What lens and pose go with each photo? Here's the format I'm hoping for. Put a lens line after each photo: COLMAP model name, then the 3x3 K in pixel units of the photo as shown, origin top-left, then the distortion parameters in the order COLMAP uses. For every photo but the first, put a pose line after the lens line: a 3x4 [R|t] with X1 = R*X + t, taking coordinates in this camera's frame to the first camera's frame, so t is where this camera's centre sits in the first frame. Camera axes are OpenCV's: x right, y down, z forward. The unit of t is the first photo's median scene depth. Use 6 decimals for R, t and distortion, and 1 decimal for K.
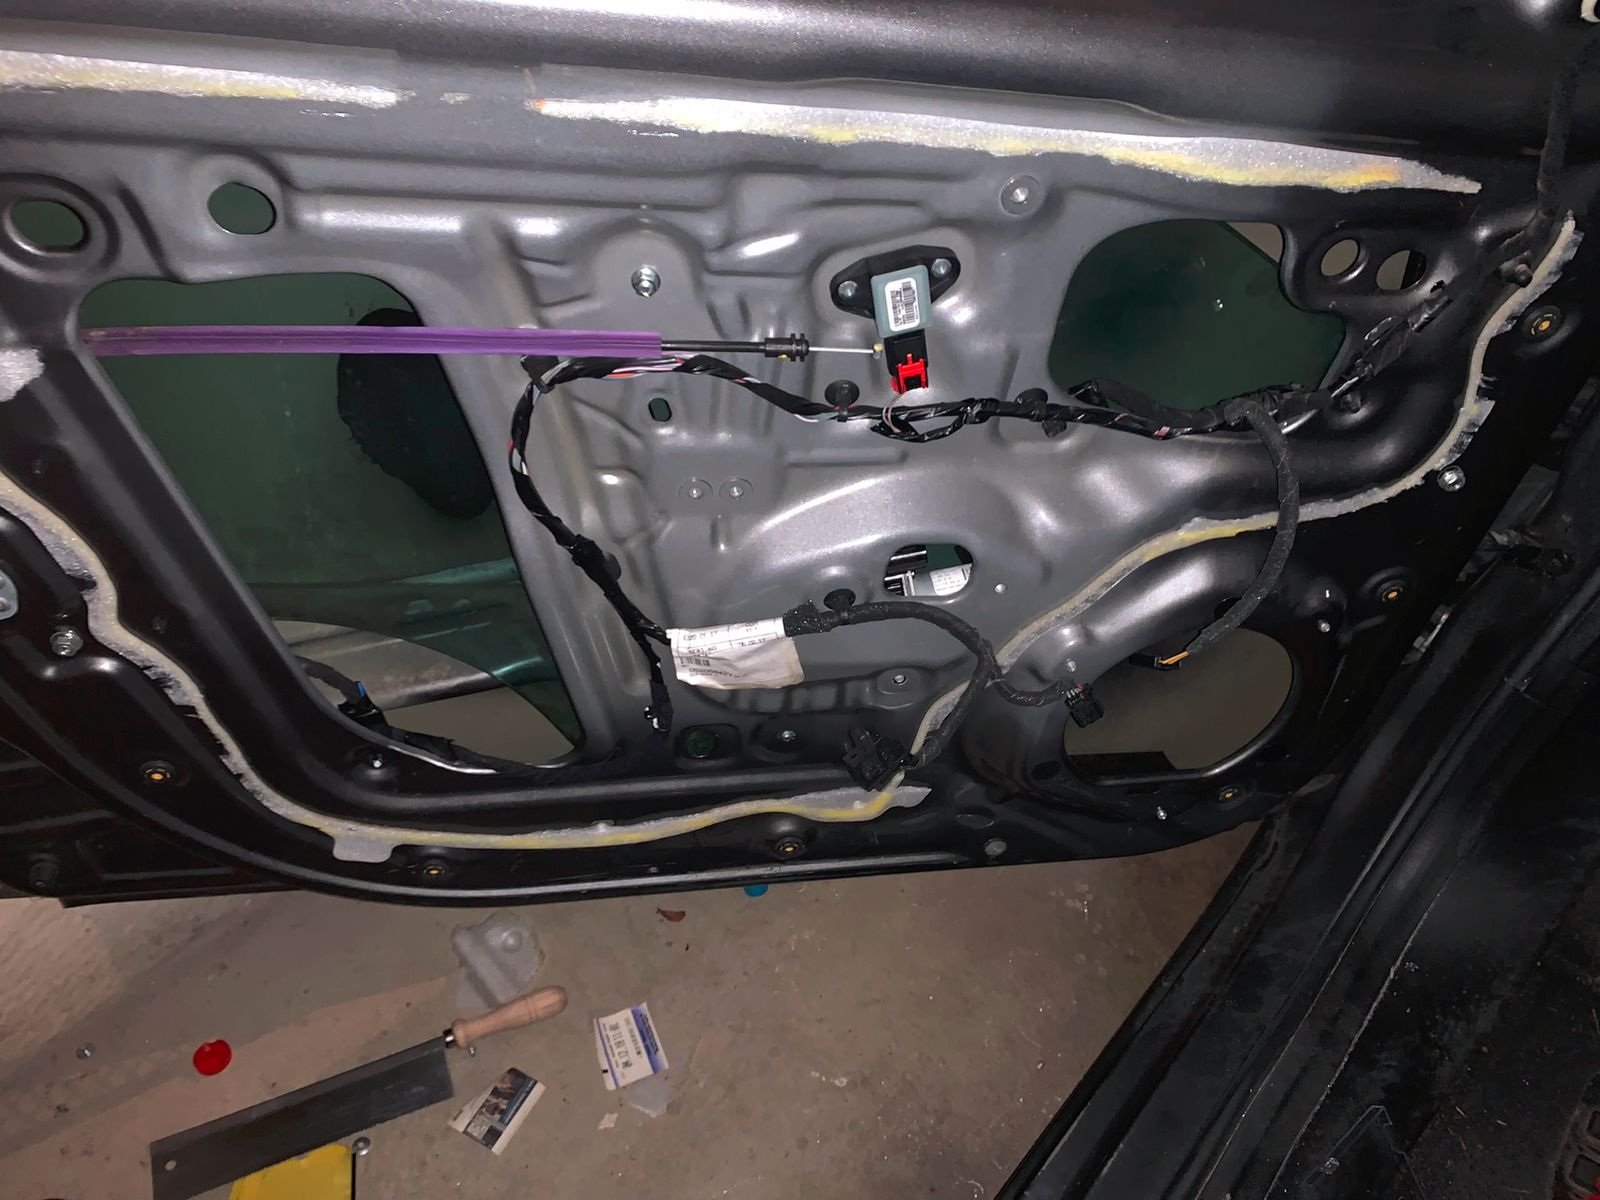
lens RADIAL K [[1221.4, 0, 831.8], [0, 1221.4, 608.0], [0, 0, 1]] dist [0.009850, 0.001620]
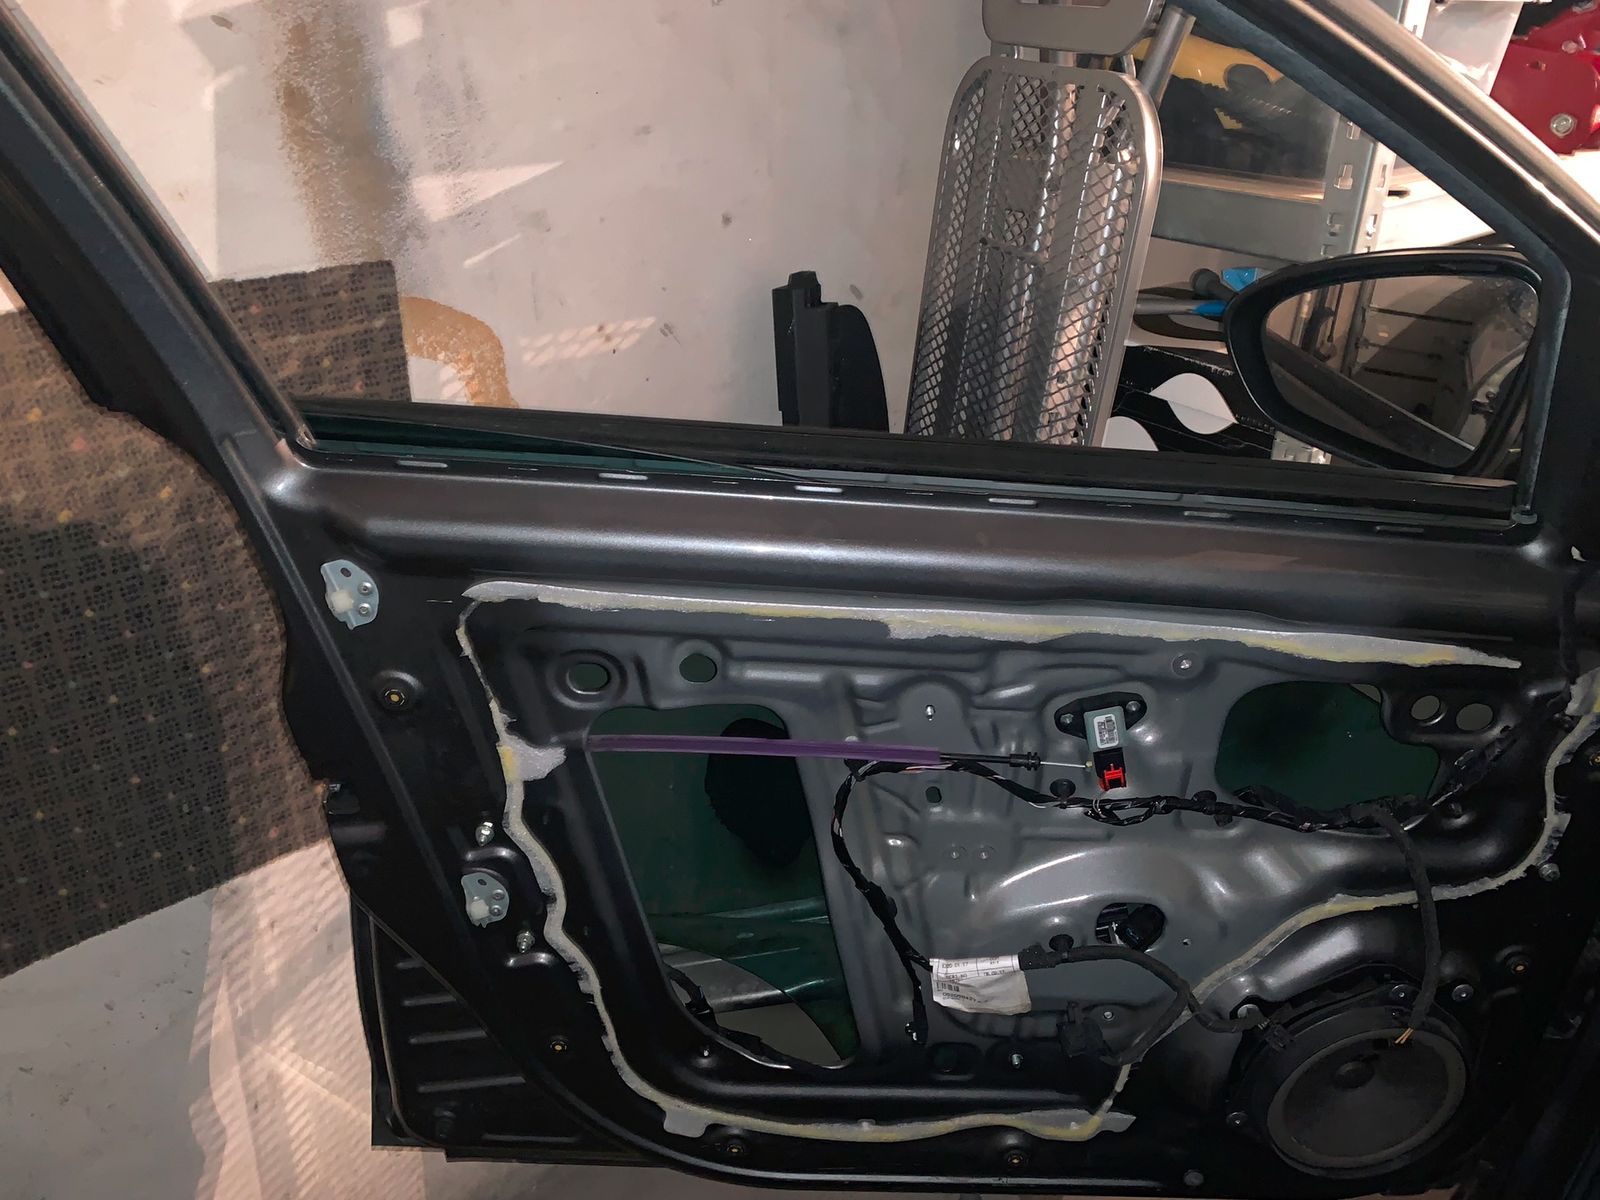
lens RADIAL K [[1197.3, 0, 850.2], [0, 1197.3, 598.2], [0, 0, 1]] dist [0.089799, -0.191958]
pose [[0.986574, 0.011492, -0.162911, -0.010070], [-0.060155, 0.952958, -0.297072, 0.040539], [0.151834, 0.302883, 0.940855, -0.392343]]
